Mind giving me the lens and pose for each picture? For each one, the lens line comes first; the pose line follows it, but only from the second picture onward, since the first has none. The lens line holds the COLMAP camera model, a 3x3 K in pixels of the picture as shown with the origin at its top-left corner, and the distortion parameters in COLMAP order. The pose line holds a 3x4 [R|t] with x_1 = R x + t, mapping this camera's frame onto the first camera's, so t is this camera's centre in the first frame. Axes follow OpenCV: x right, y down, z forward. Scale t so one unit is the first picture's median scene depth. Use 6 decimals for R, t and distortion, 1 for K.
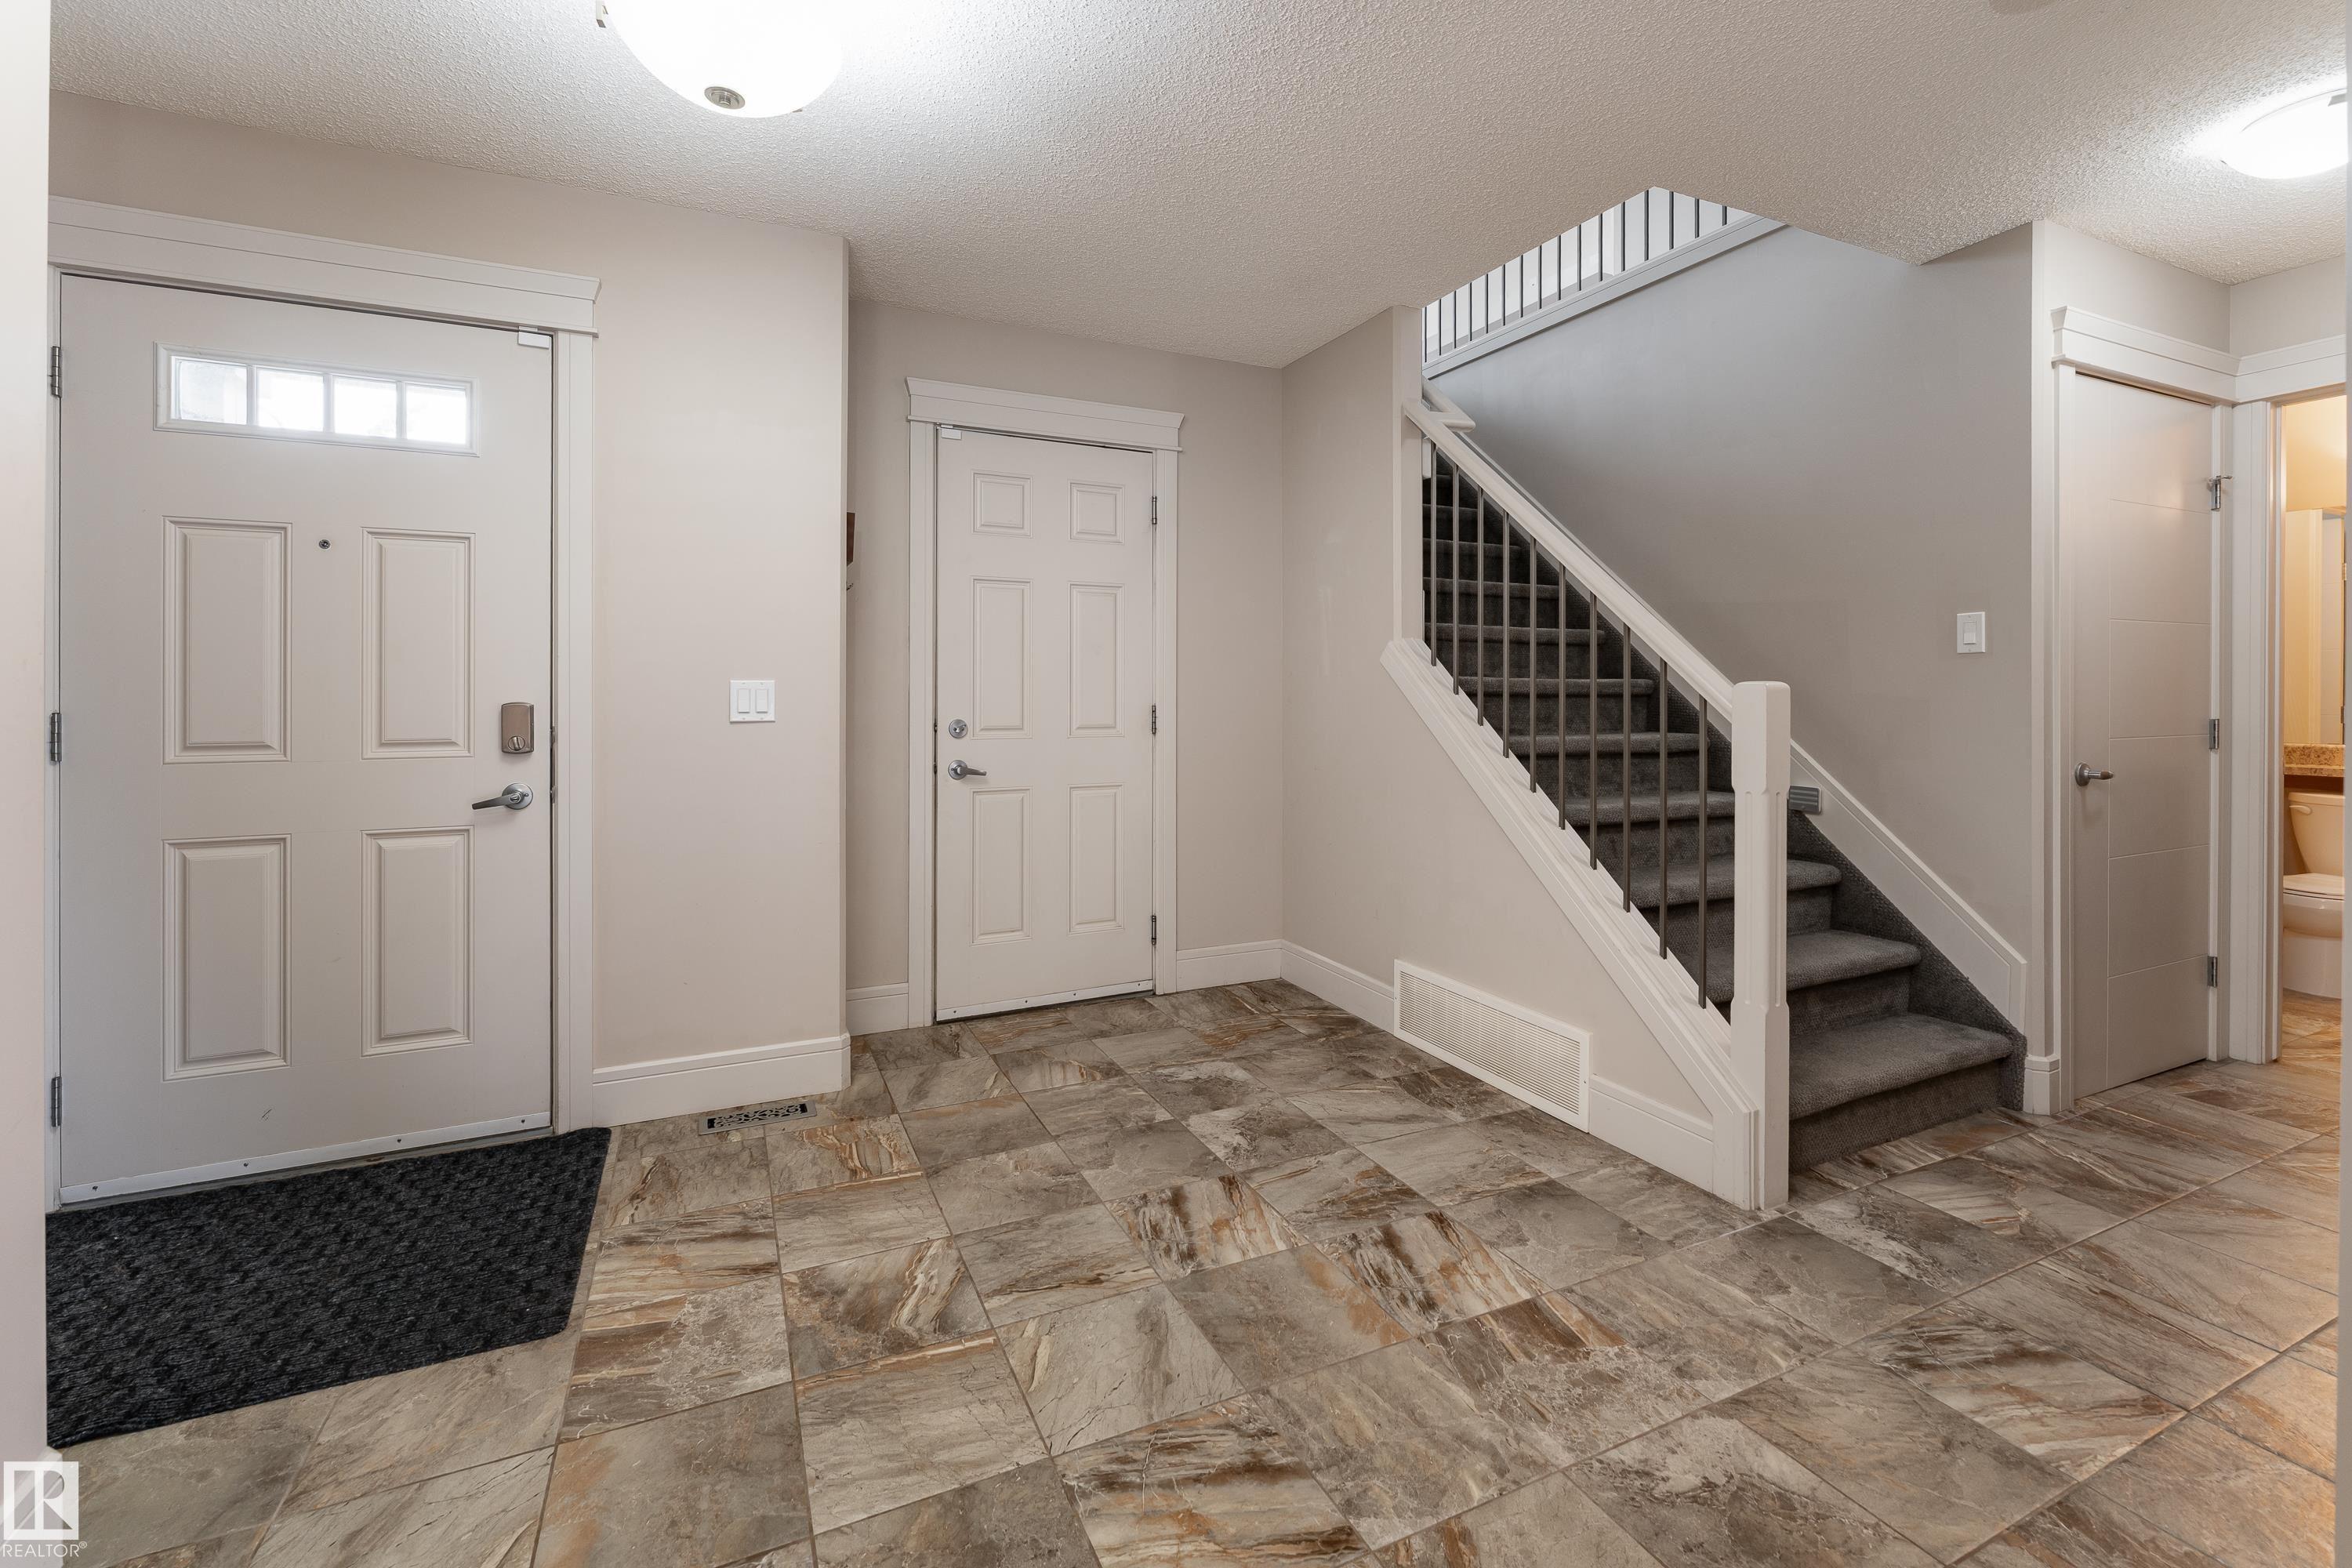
lens RADIAL K [[994.2, 0, 1170.4], [0, 994.2, 700.2], [0, 0, 1]] dist [0.003759, -0.000490]
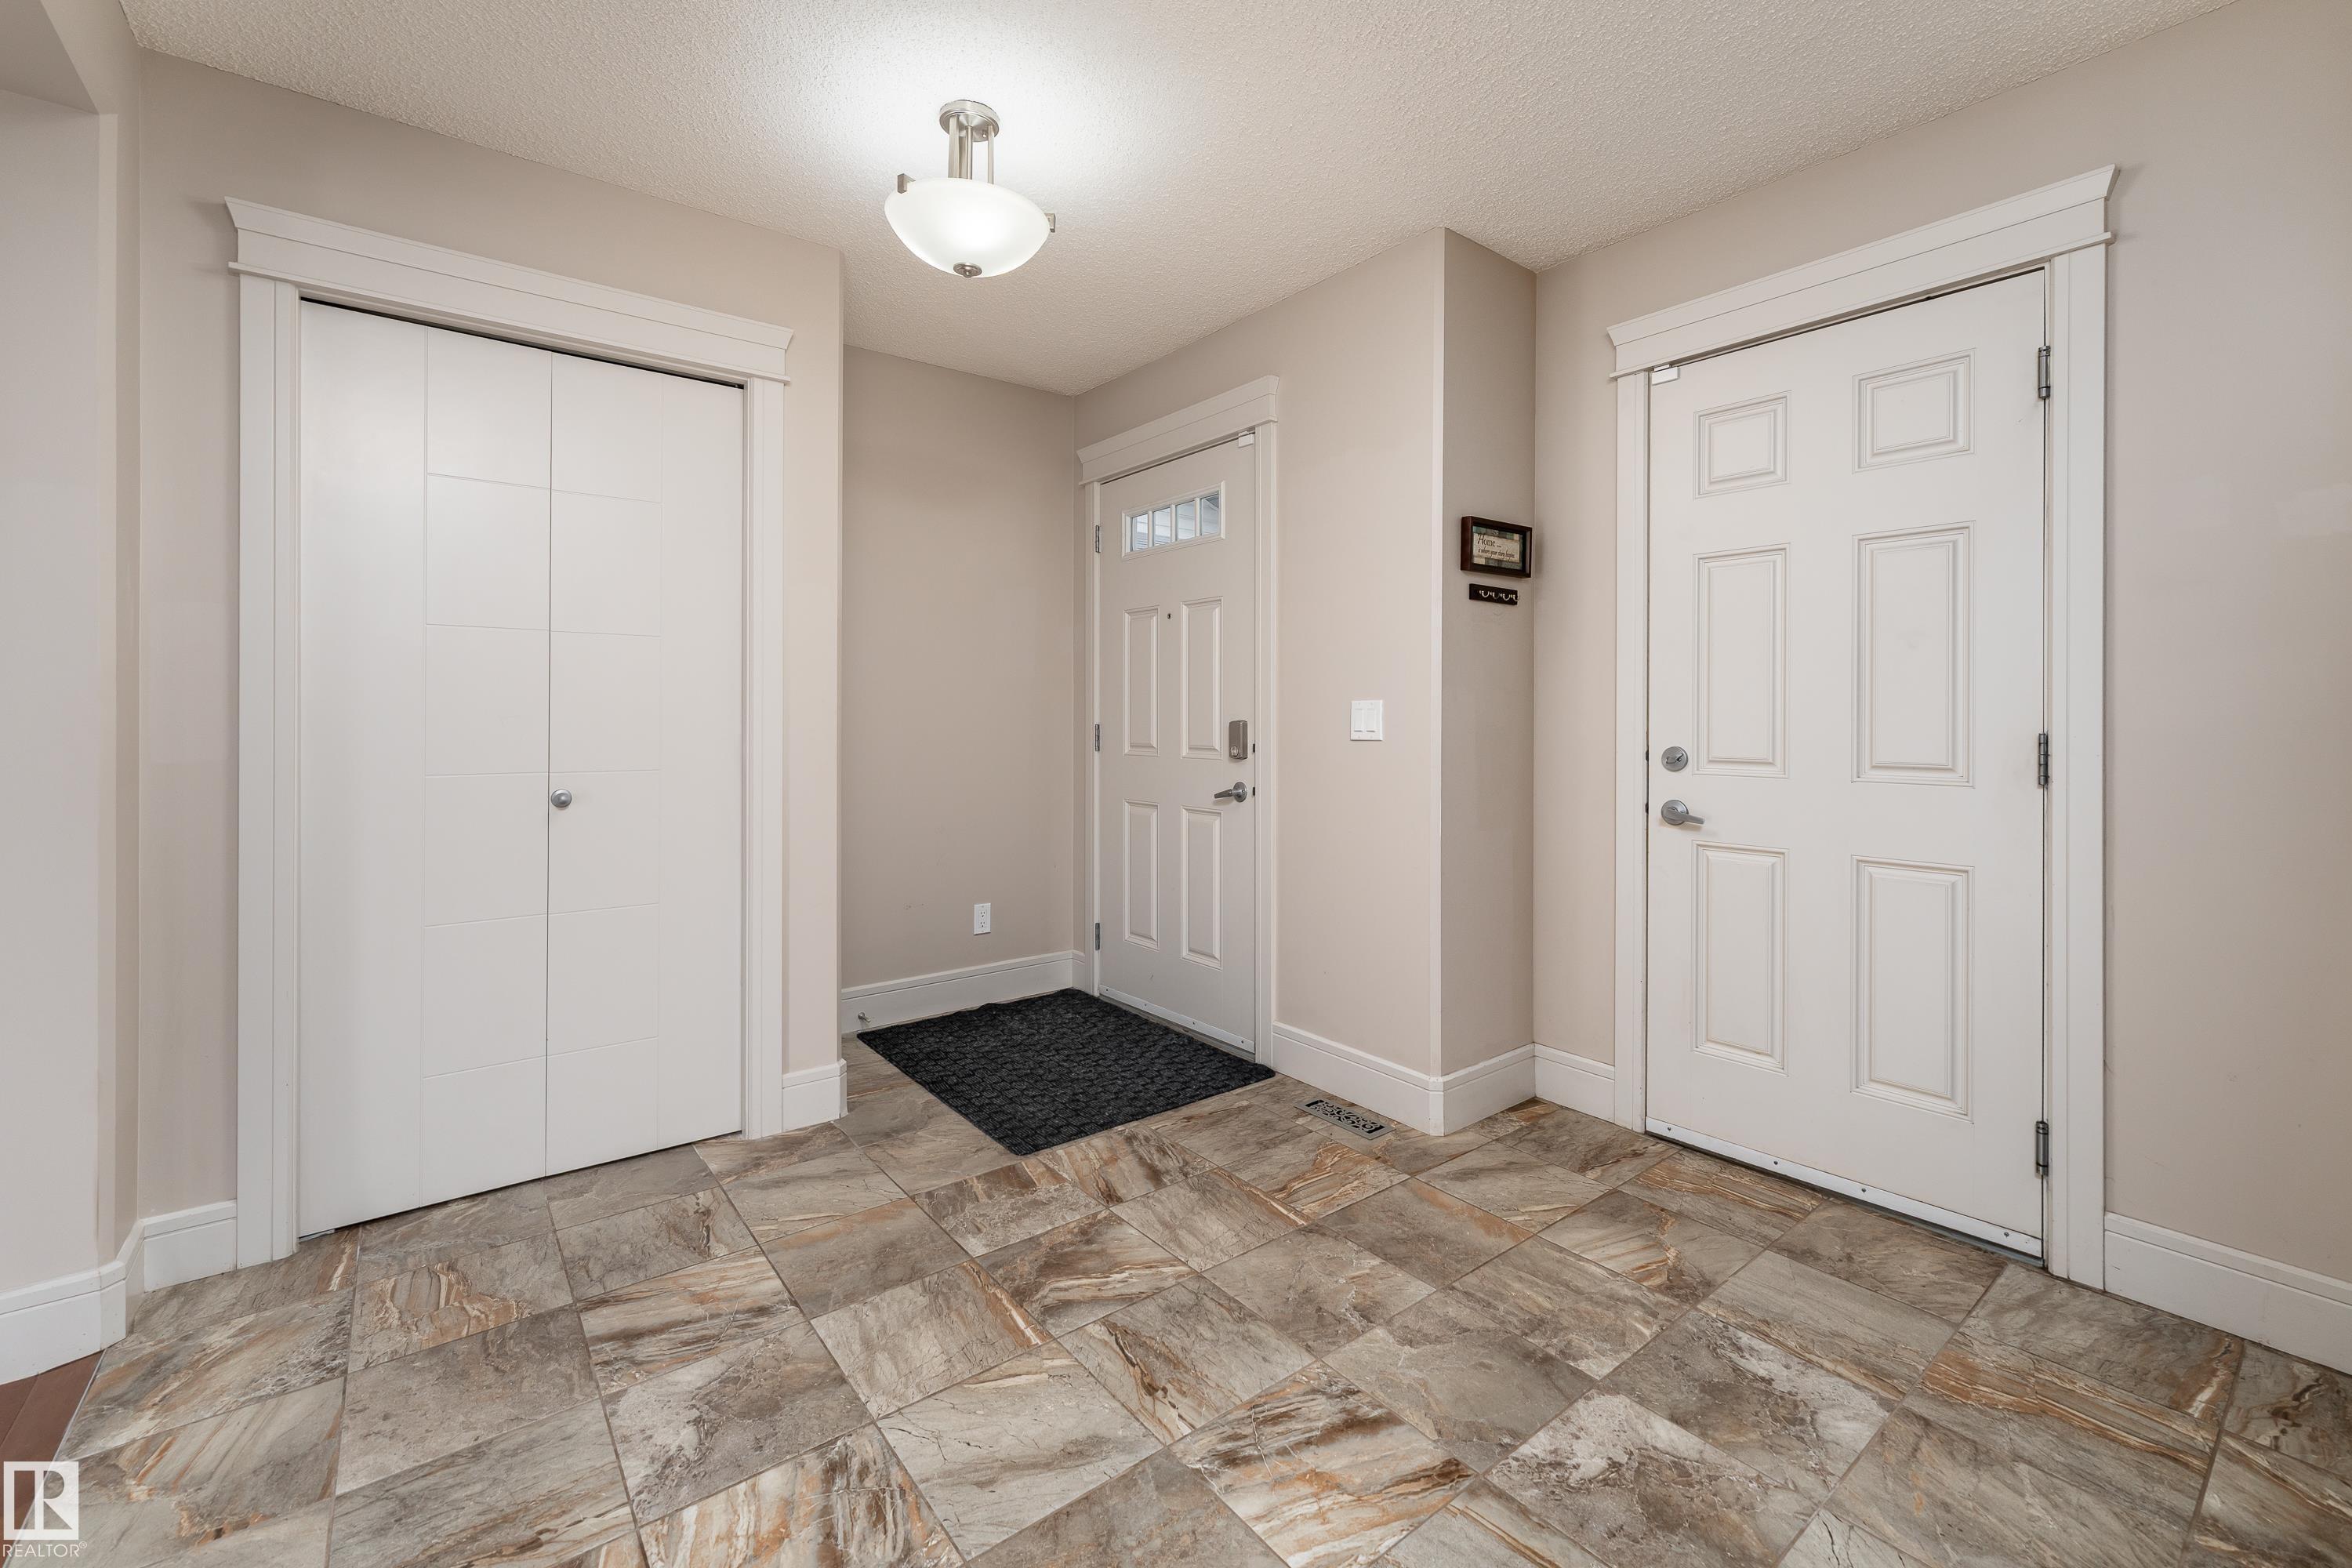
lens RADIAL K [[994.2, 0, 1214.0], [0, 994.2, 711.2], [0, 0, 1]] dist [0.003759, -0.000490]
pose [[0.241077, -0.005835, -0.970488, 0.634006], [-0.006159, 0.999953, -0.007543, 0.000958], [0.970486, 0.007796, 0.241030, 0.682485]]
